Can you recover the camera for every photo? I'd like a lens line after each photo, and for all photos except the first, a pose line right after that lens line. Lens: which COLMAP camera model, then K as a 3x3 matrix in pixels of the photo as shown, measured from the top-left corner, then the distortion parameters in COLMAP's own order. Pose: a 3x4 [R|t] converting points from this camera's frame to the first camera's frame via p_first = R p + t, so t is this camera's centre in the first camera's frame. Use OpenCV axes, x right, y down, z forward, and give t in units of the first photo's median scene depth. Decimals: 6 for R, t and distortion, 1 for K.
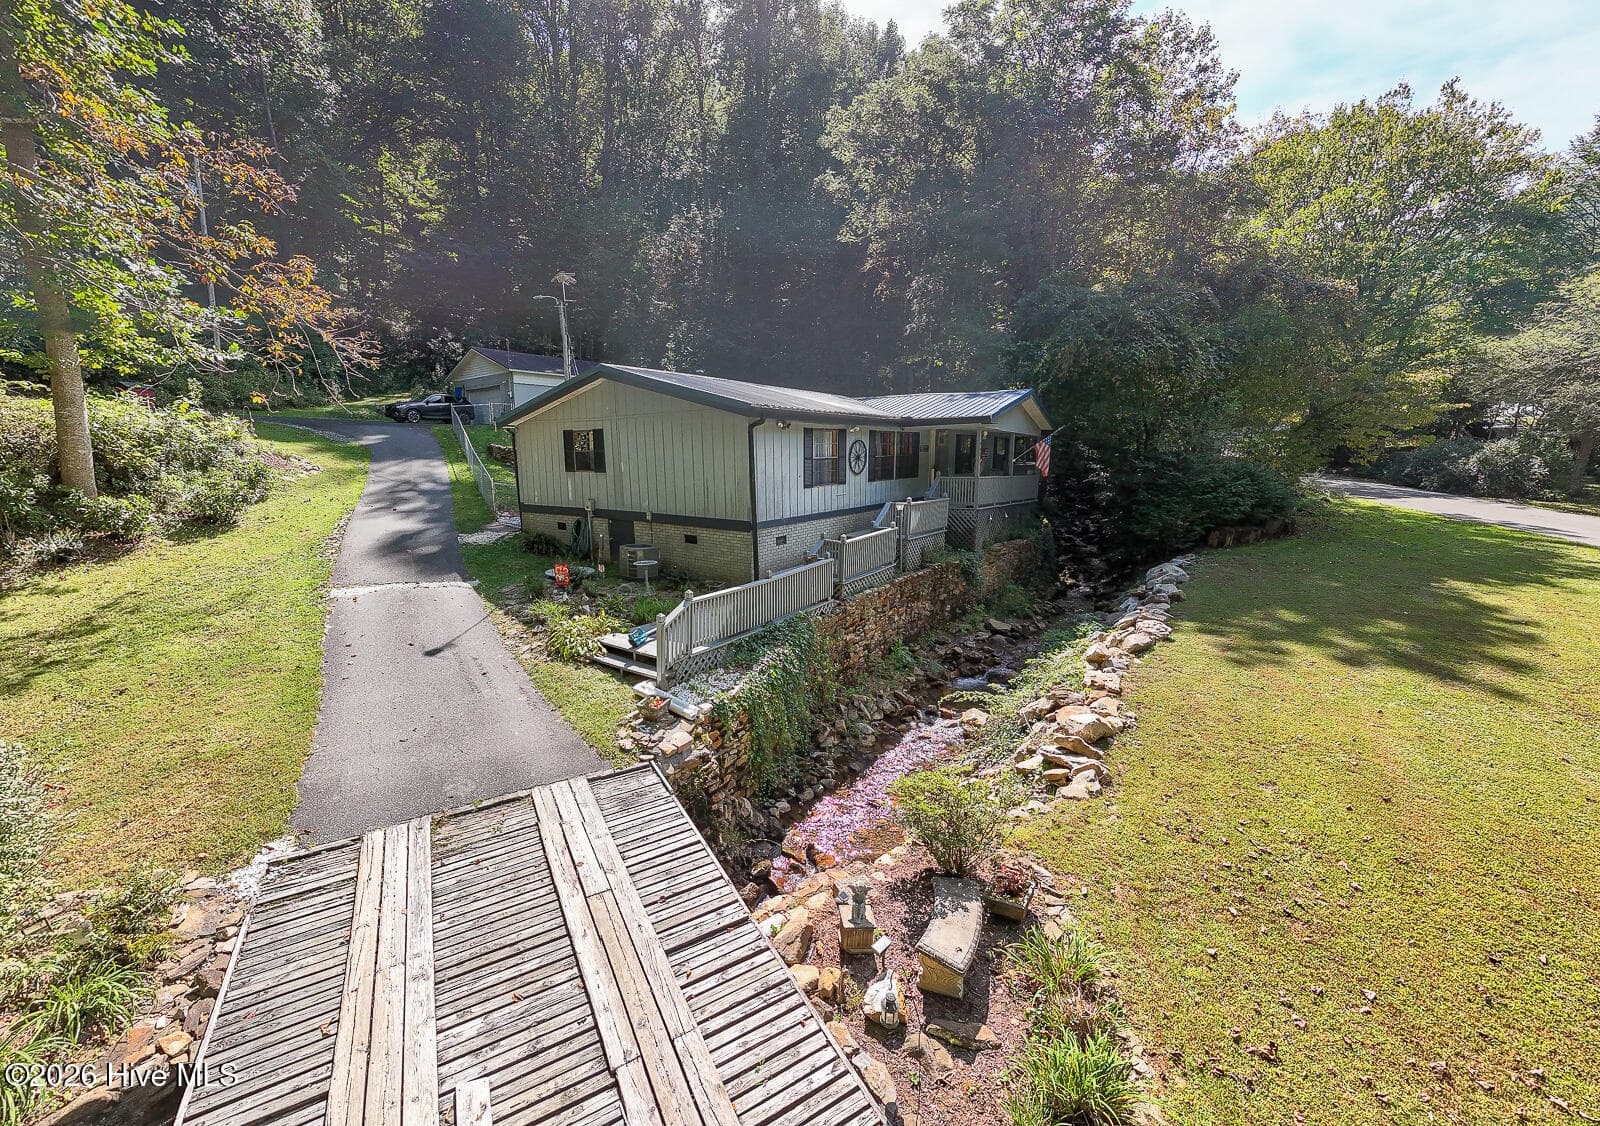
lens RADIAL K [[631.3, 0, 800.0], [0, 631.3, 563.0], [0, 0, 1]] dist [0.053845, -0.000041]
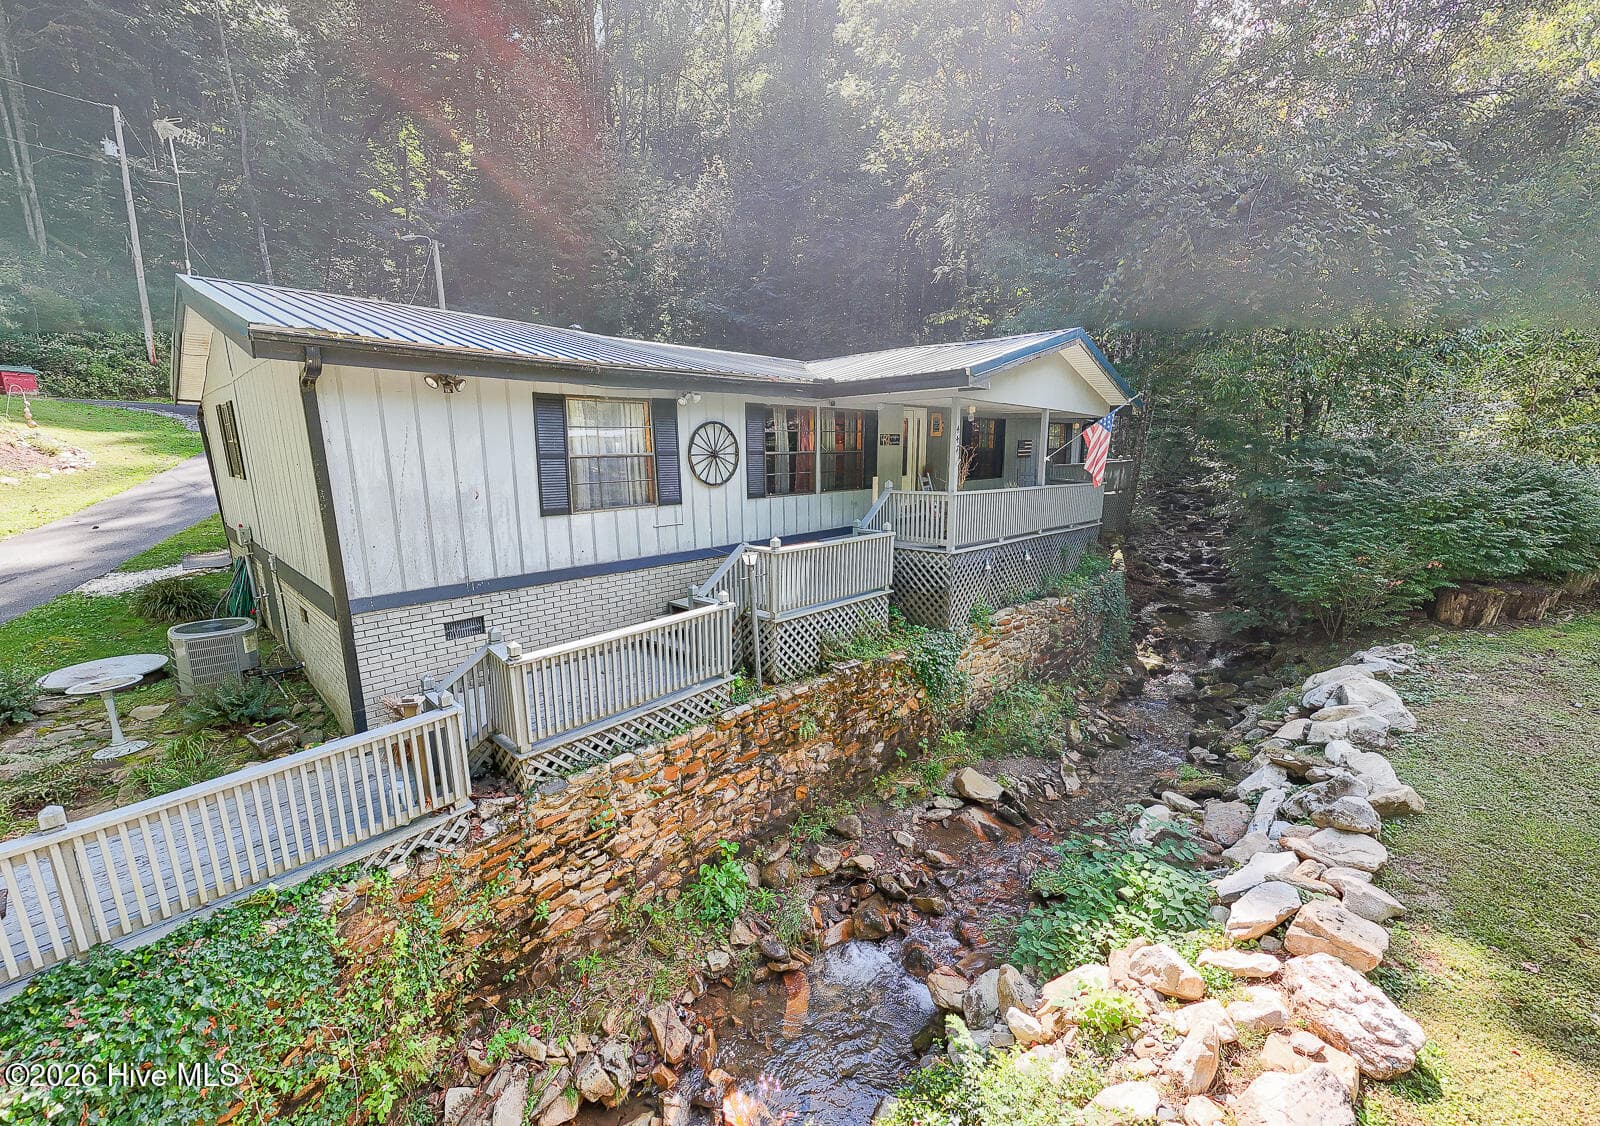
lens RADIAL K [[637.5, 0, 796.6], [0, 637.5, 576.0], [0, 0, 1]] dist [0.014694, 0.020148]
pose [[0.988436, 0.021059, -0.150169, 0.212279], [-0.017221, 0.999492, 0.026814, -0.070535], [0.150657, -0.023918, 0.988297, 0.419513]]
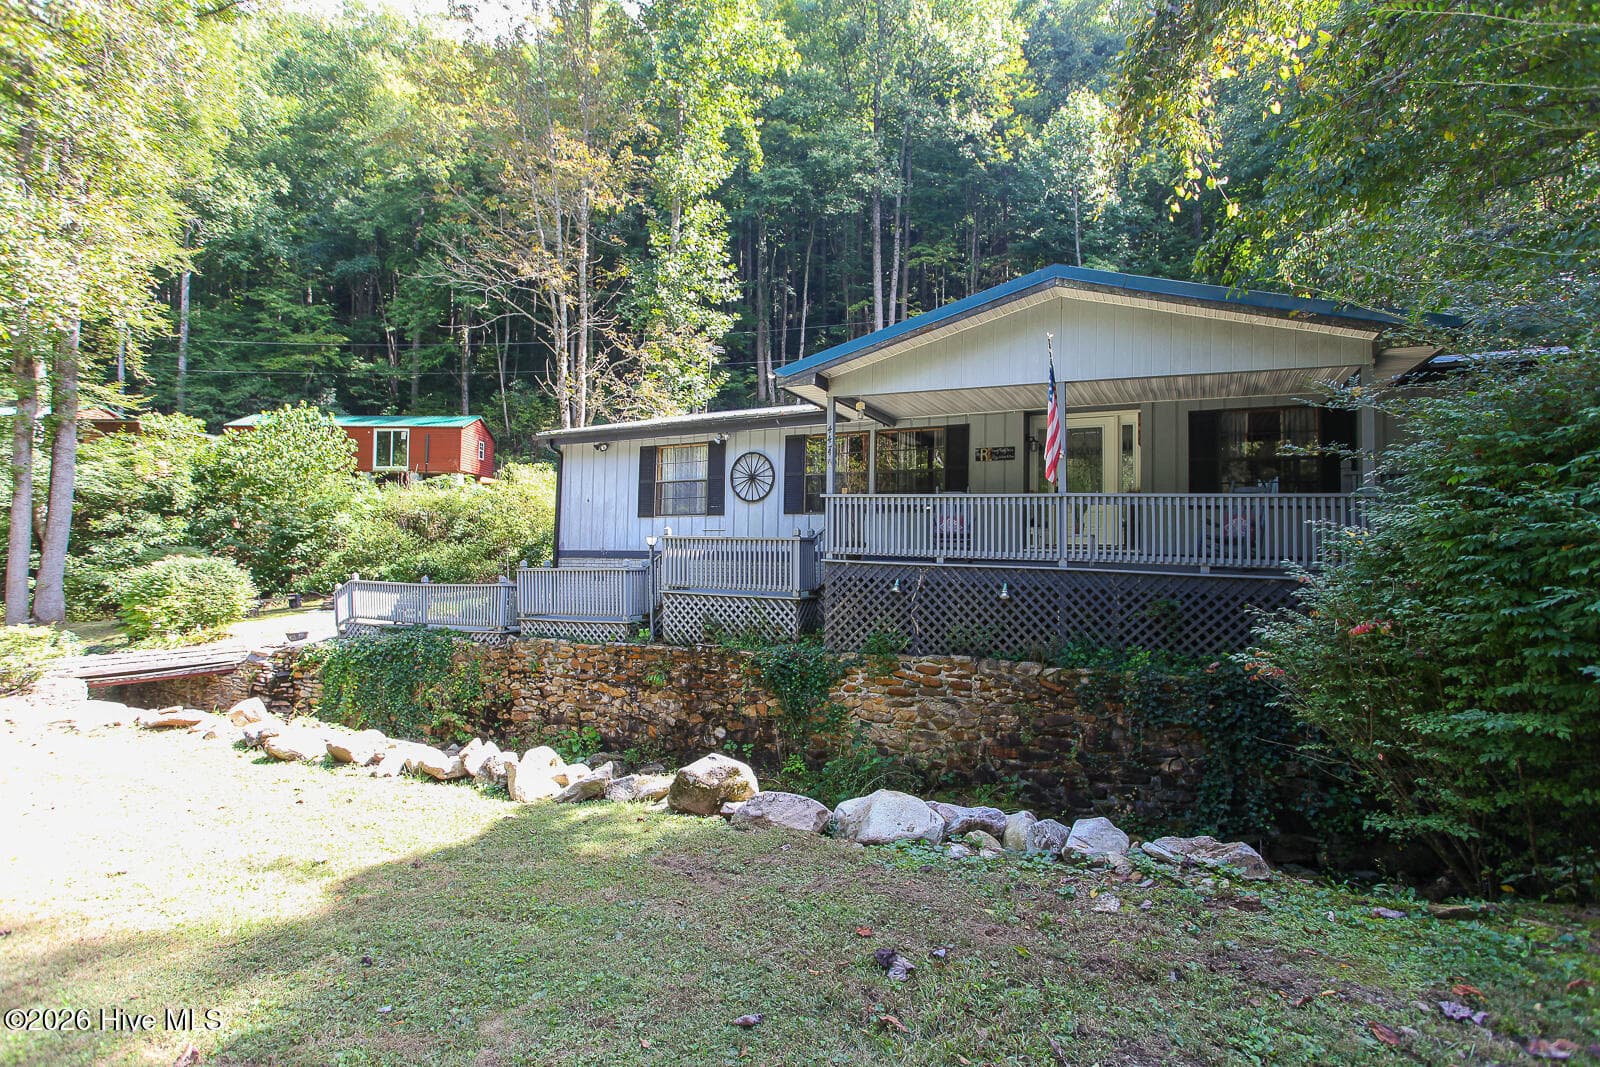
lens RADIAL K [[745.2, 0, 800.0], [0, 745.2, 533.5], [0, 0, 1]] dist [-0.000127, -0.000096]
pose [[0.159530, -0.008382, -0.987158, 0.776523], [-0.170964, 0.984620, -0.035990, -0.076817], [0.972276, 0.174510, 0.155643, 0.818398]]
